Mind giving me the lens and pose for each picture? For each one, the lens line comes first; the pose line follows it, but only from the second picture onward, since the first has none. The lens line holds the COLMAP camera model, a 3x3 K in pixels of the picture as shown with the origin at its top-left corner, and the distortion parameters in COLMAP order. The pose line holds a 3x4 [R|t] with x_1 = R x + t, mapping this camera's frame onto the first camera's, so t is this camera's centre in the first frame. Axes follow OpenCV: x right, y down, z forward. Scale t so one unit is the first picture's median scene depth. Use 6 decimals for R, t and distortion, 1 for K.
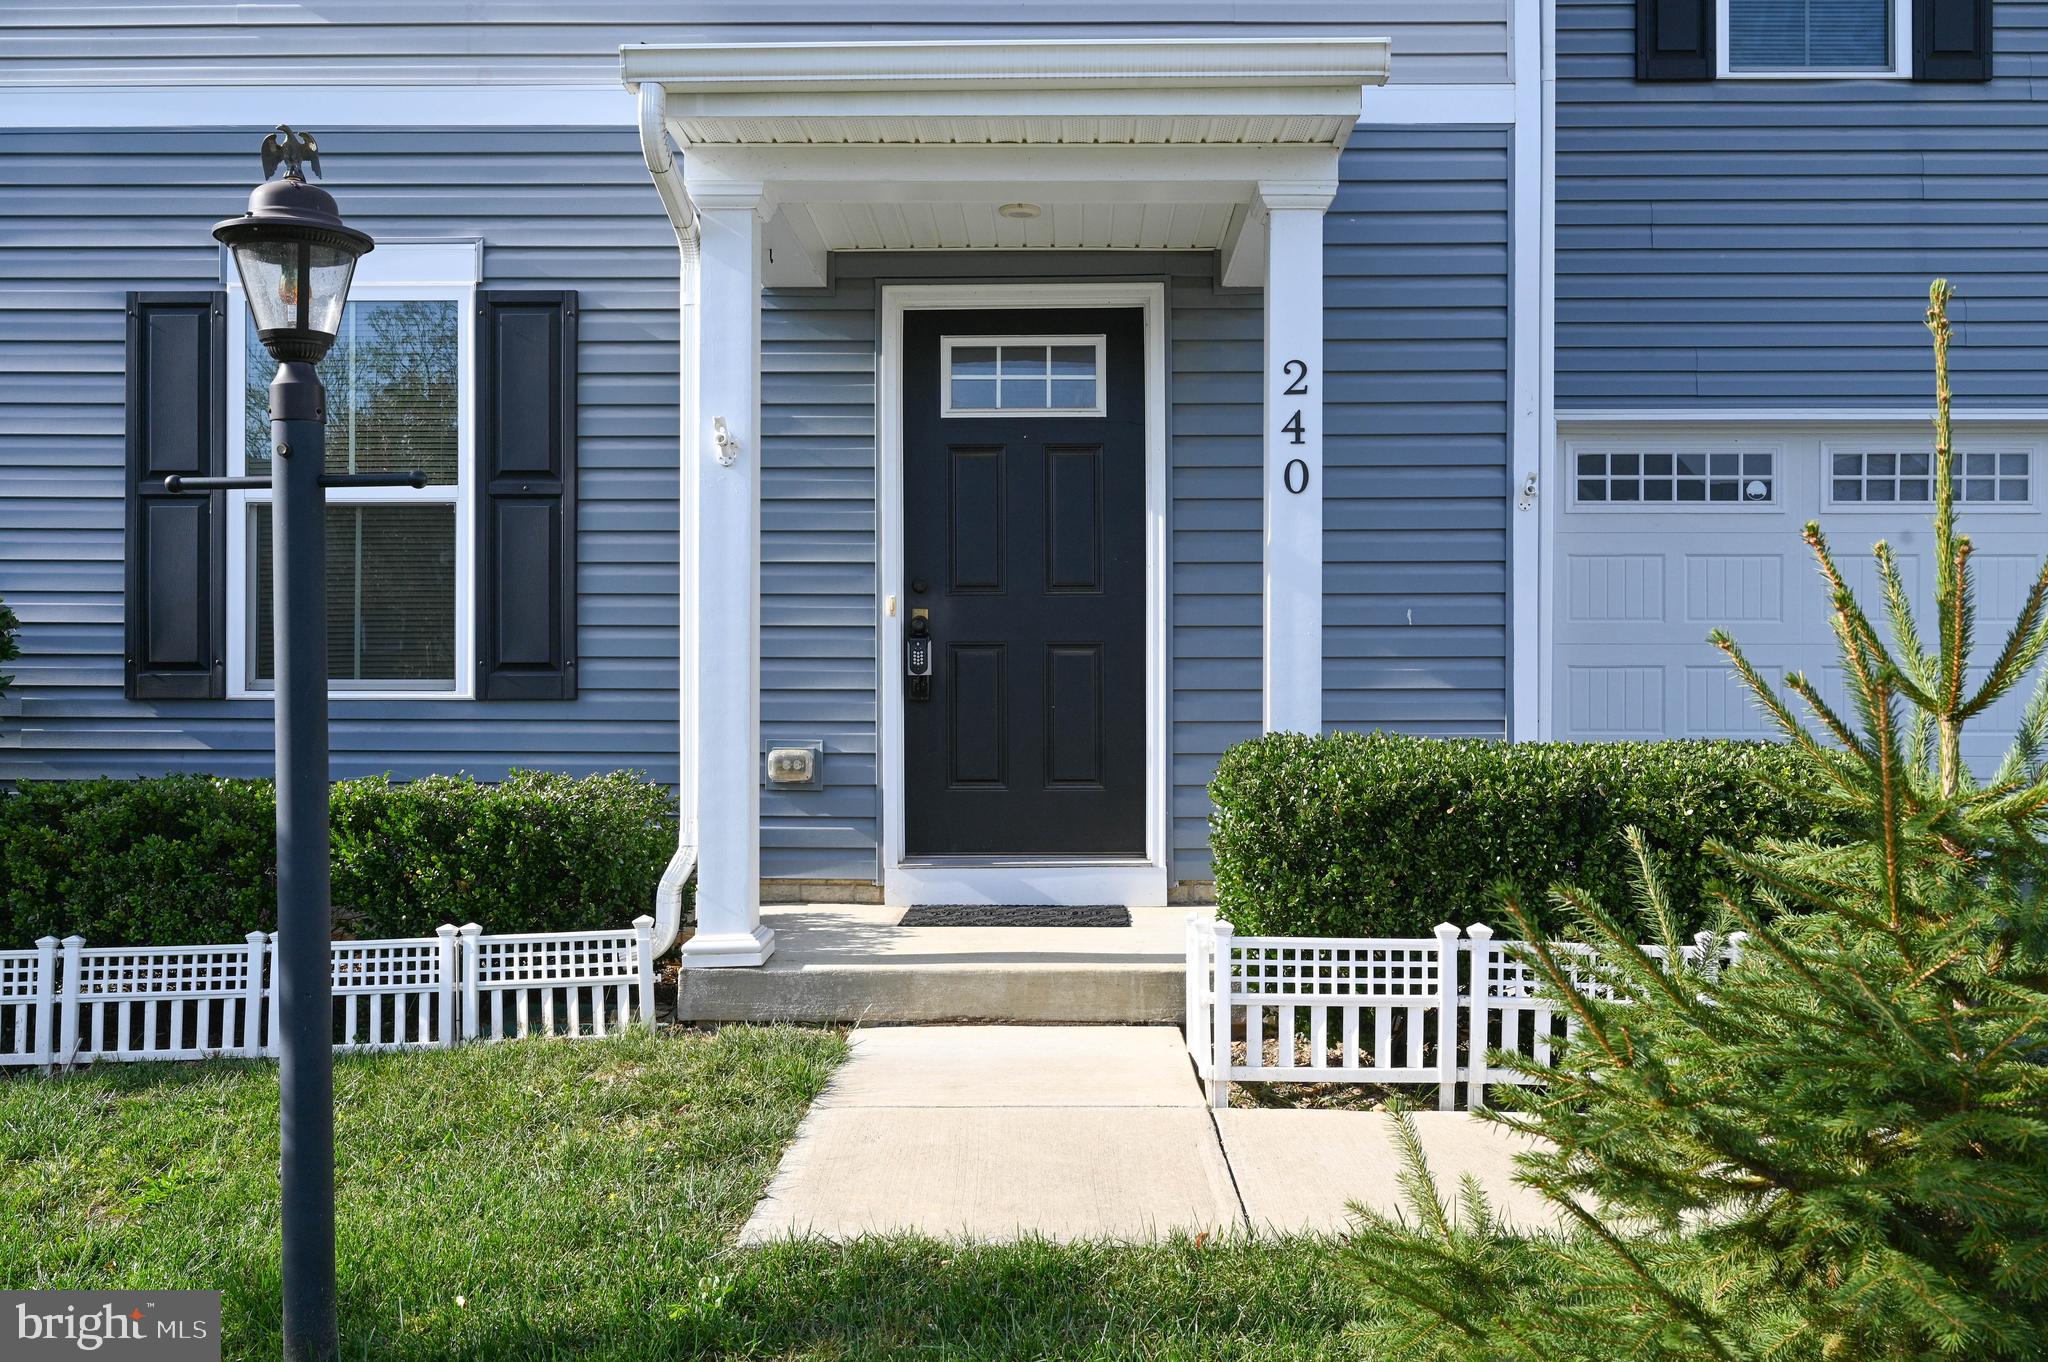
lens RADIAL K [[1715.9, 0, 1023.4], [0, 1715.9, 677.8], [0, 0, 1]] dist [0.002939, 0.002612]
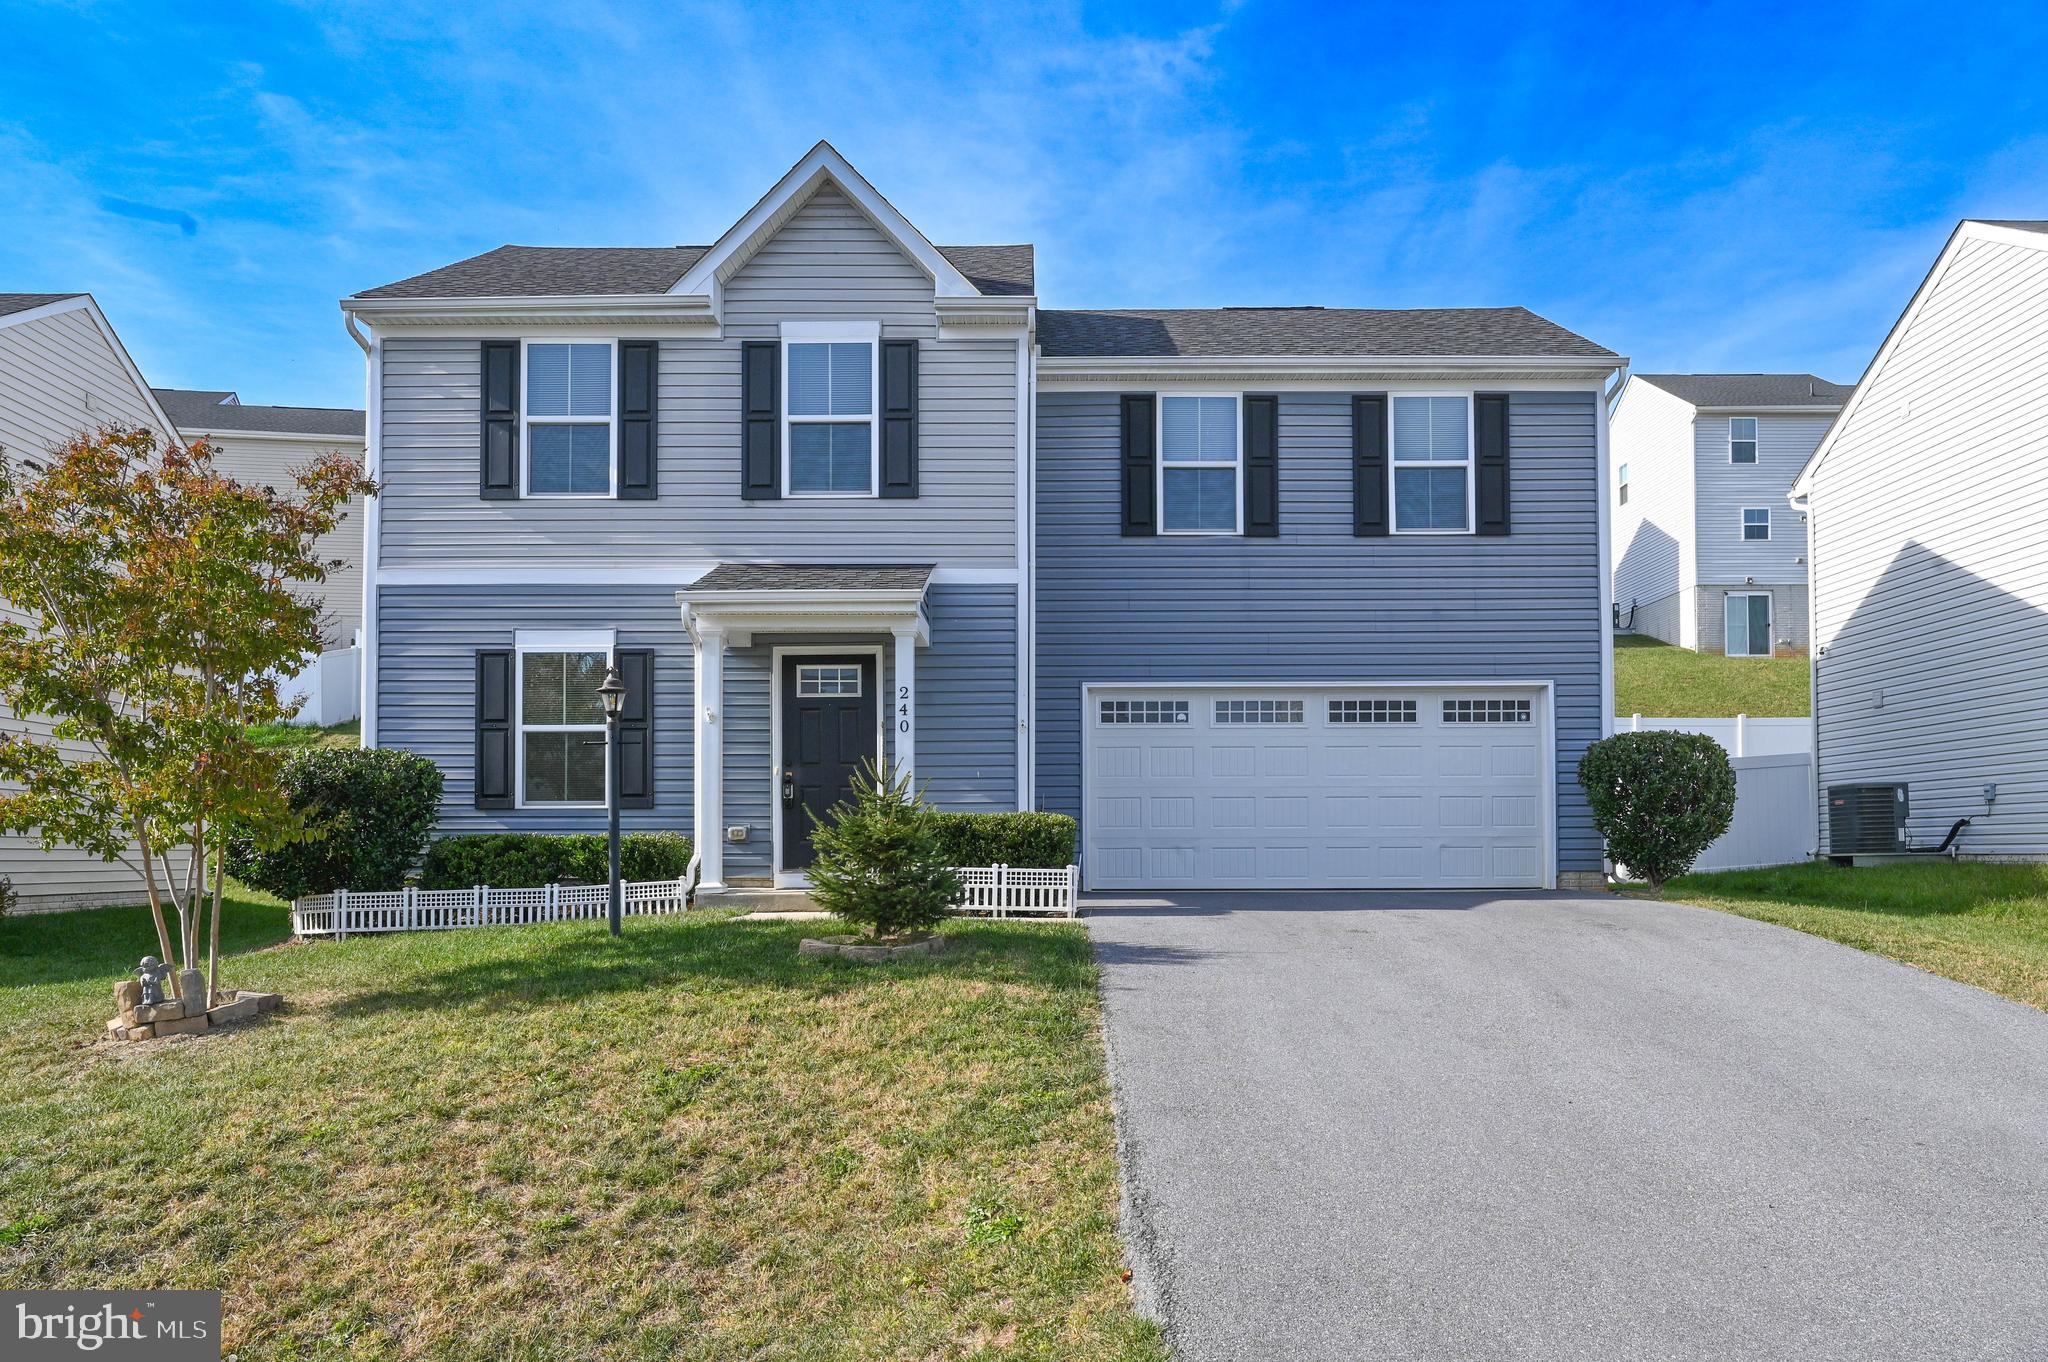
lens RADIAL K [[1590.7, 0, 1030.3], [0, 1590.7, 799.5], [0, 0, 1]] dist [0.001269, -0.000993]
pose [[0.999834, -0.004032, 0.017740, 0.258721], [0.004483, 0.999665, -0.025485, 0.062535], [-0.017632, 0.025561, 0.999518, -1.374050]]
